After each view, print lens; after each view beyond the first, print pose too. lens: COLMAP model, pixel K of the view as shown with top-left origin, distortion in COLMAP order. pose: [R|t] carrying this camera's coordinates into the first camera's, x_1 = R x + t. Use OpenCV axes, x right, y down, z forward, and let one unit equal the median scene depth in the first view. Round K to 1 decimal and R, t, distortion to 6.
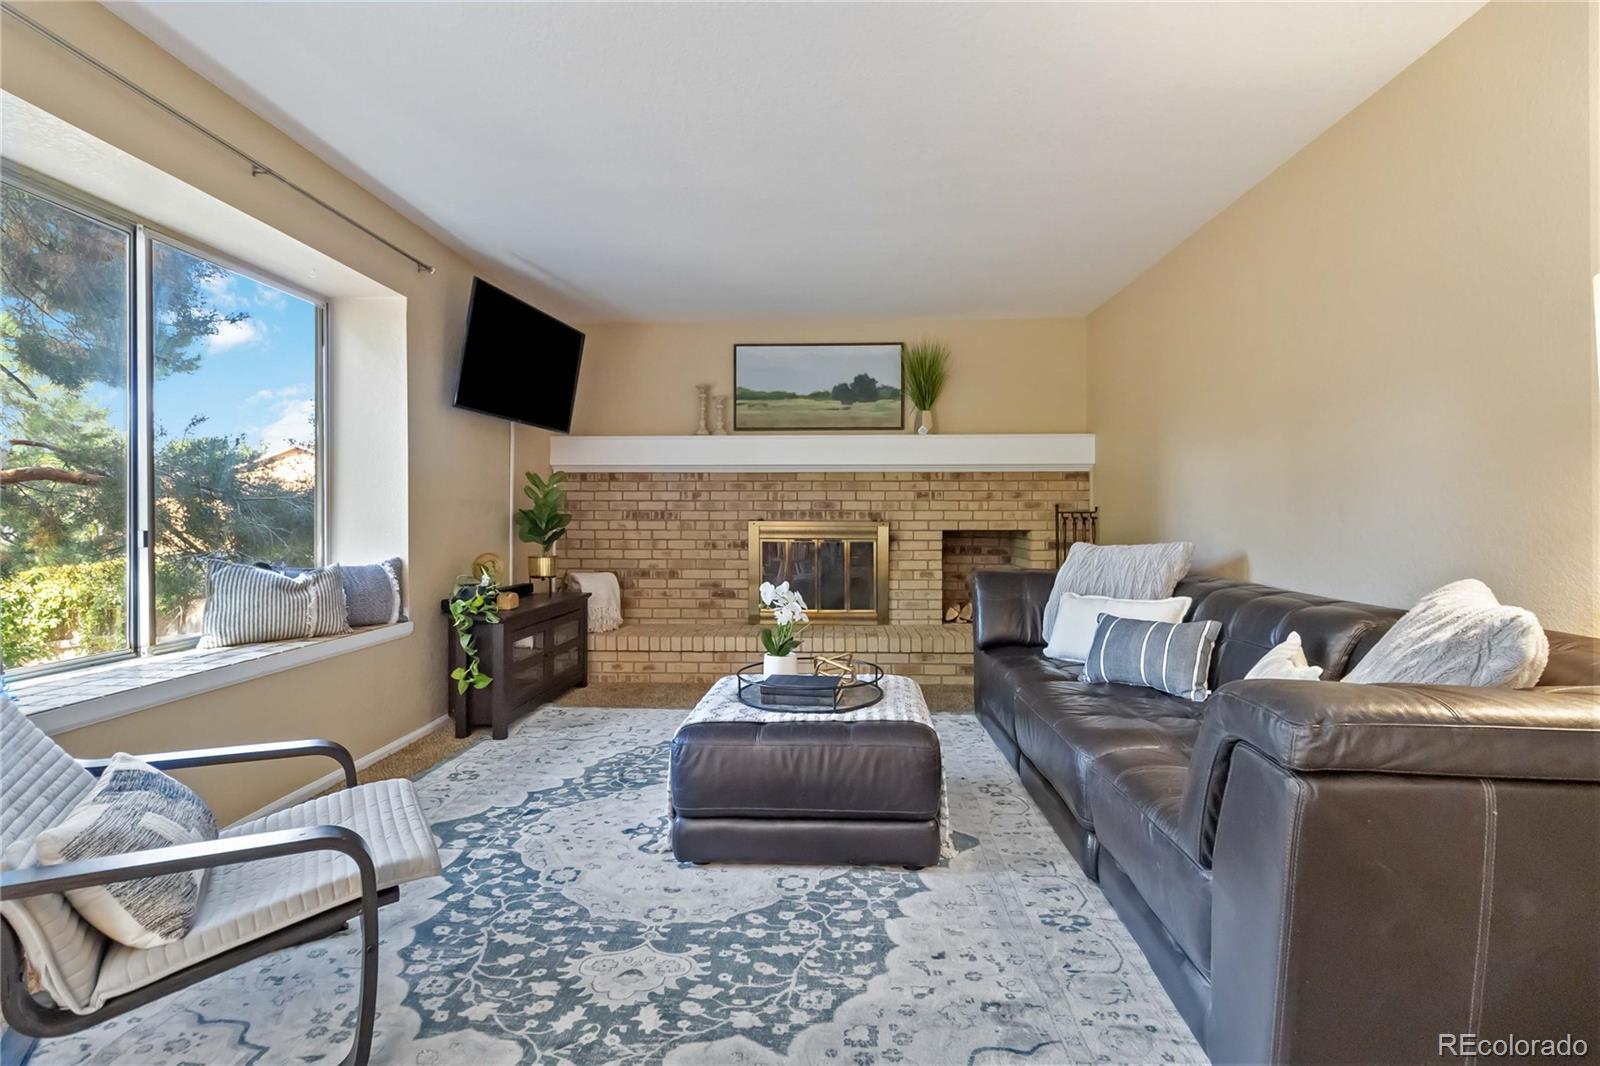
lens RADIAL K [[744.5, 0, 801.4], [0, 744.5, 523.0], [0, 0, 1]] dist [0.001741, 0.000520]
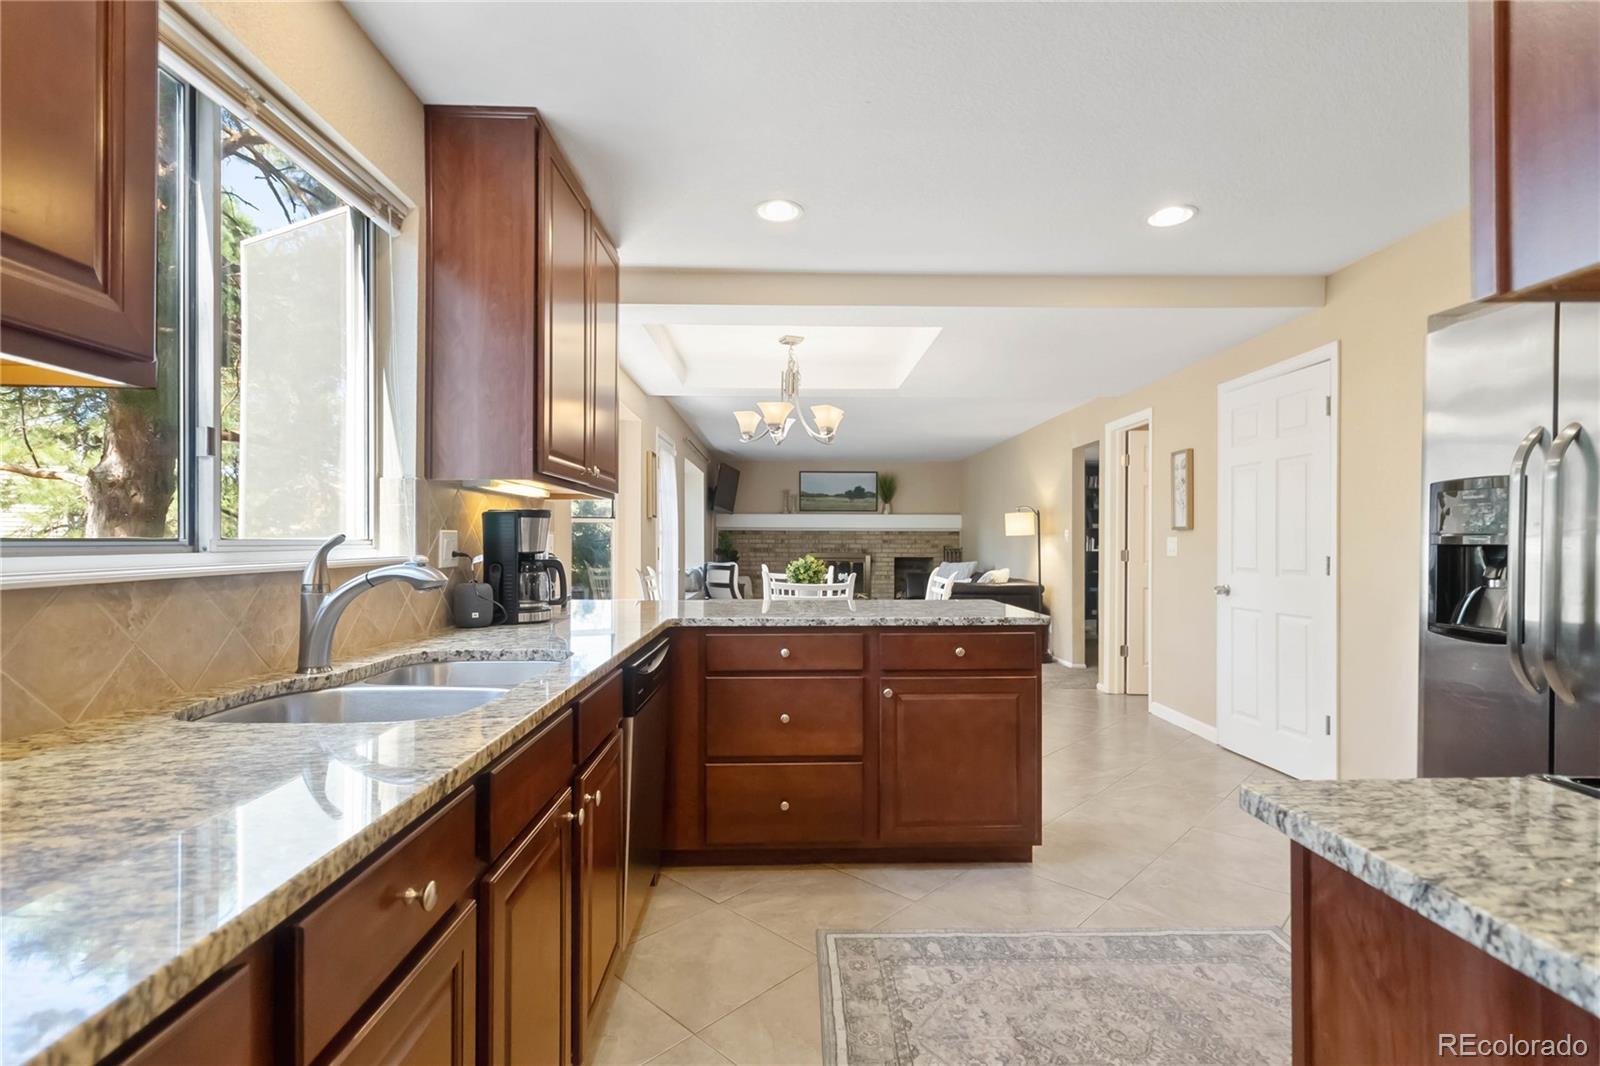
lens RADIAL K [[744.5, 0, 801.6], [0, 744.5, 543.0], [0, 0, 1]] dist [0.001741, 0.000520]
pose [[0.998330, 0.003621, 0.057654, -0.211776], [-0.002890, 0.999914, -0.012762, -0.003935], [-0.057695, 0.012574, 0.998255, -1.180078]]
